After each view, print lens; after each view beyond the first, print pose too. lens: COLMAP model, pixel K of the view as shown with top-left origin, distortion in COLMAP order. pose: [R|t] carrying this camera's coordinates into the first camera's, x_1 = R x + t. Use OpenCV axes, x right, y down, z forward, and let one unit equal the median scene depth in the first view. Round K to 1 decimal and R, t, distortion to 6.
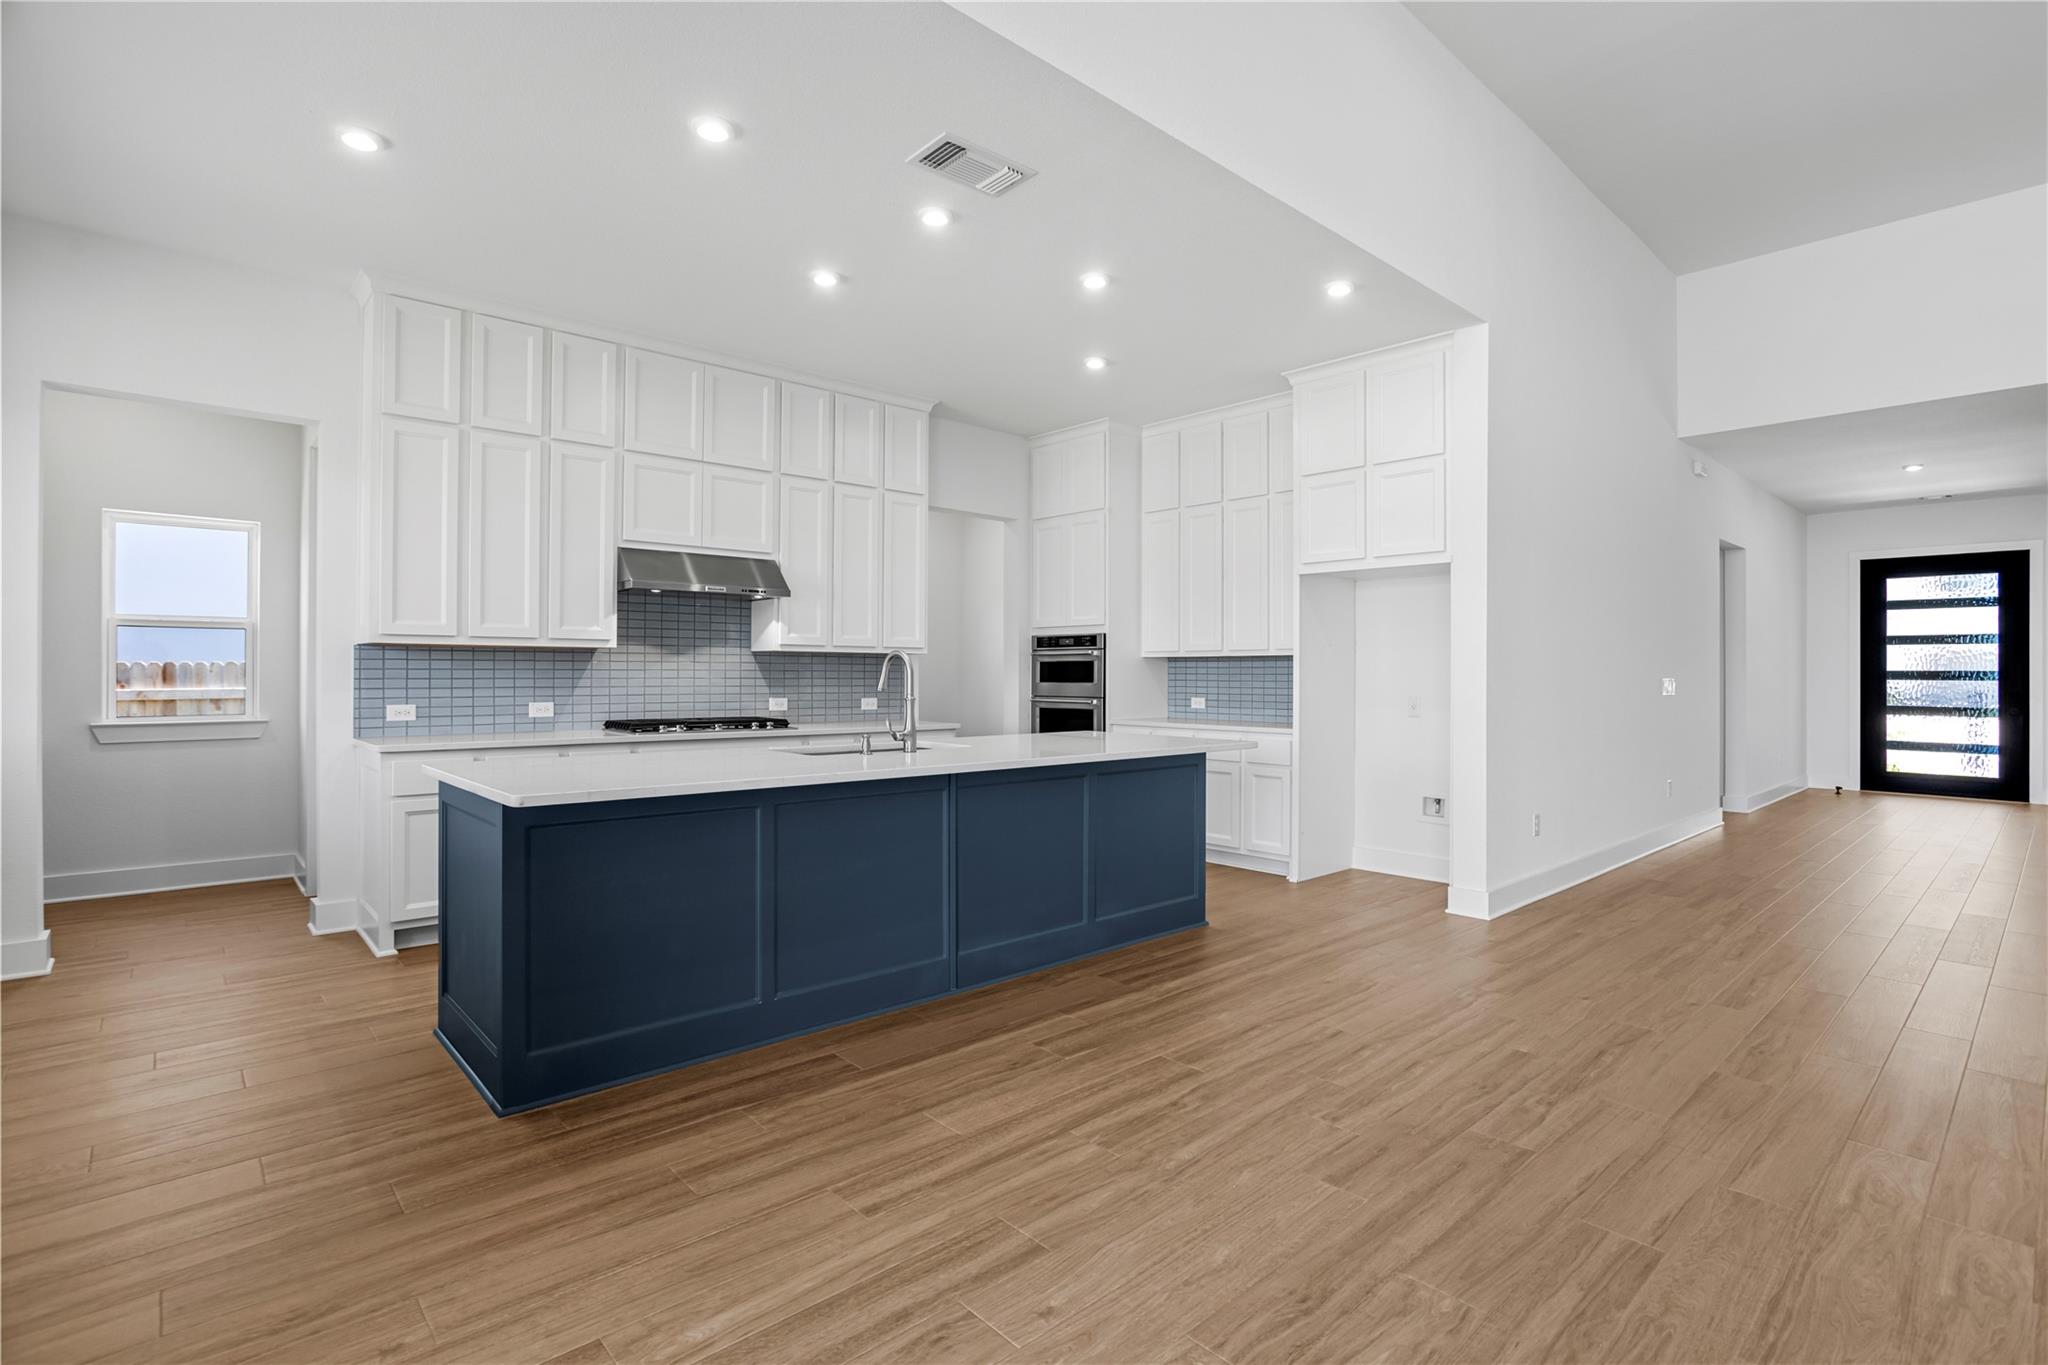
lens RADIAL K [[988.2, 0, 1026.2], [0, 988.2, 666.1], [0, 0, 1]] dist [-0.016005, 0.003338]
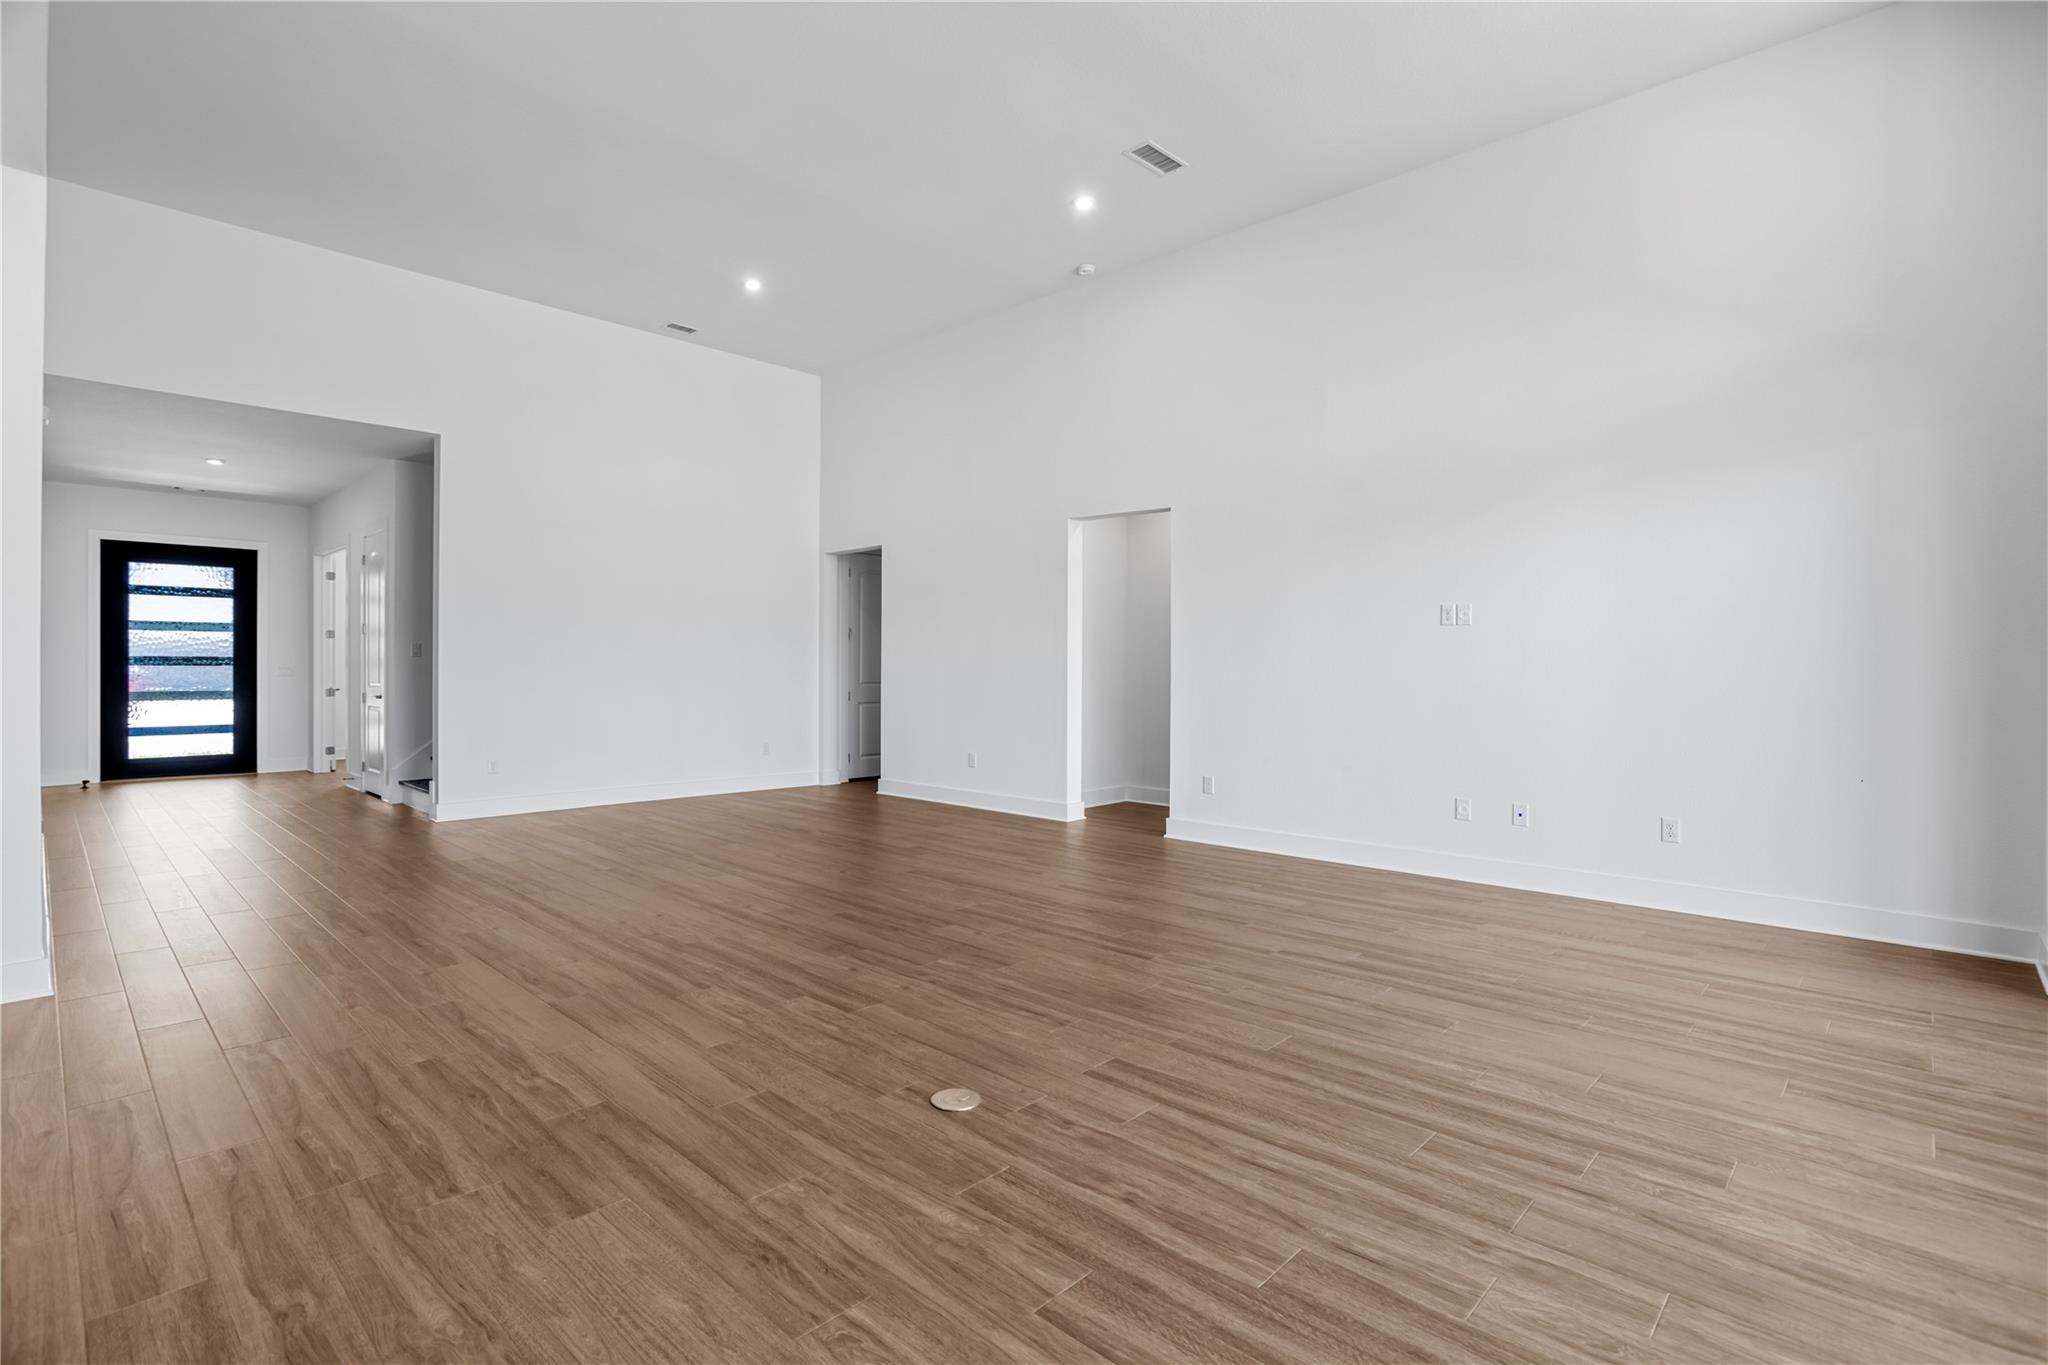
lens RADIAL K [[988.2, 0, 1039.2], [0, 988.2, 672.8], [0, 0, 1]] dist [-0.016005, 0.003338]
pose [[-0.085372, -0.014986, 0.996236, -0.182060], [-0.007523, 0.999868, 0.014396, 0.000301], [-0.996321, -0.006265, -0.085474, 0.187154]]
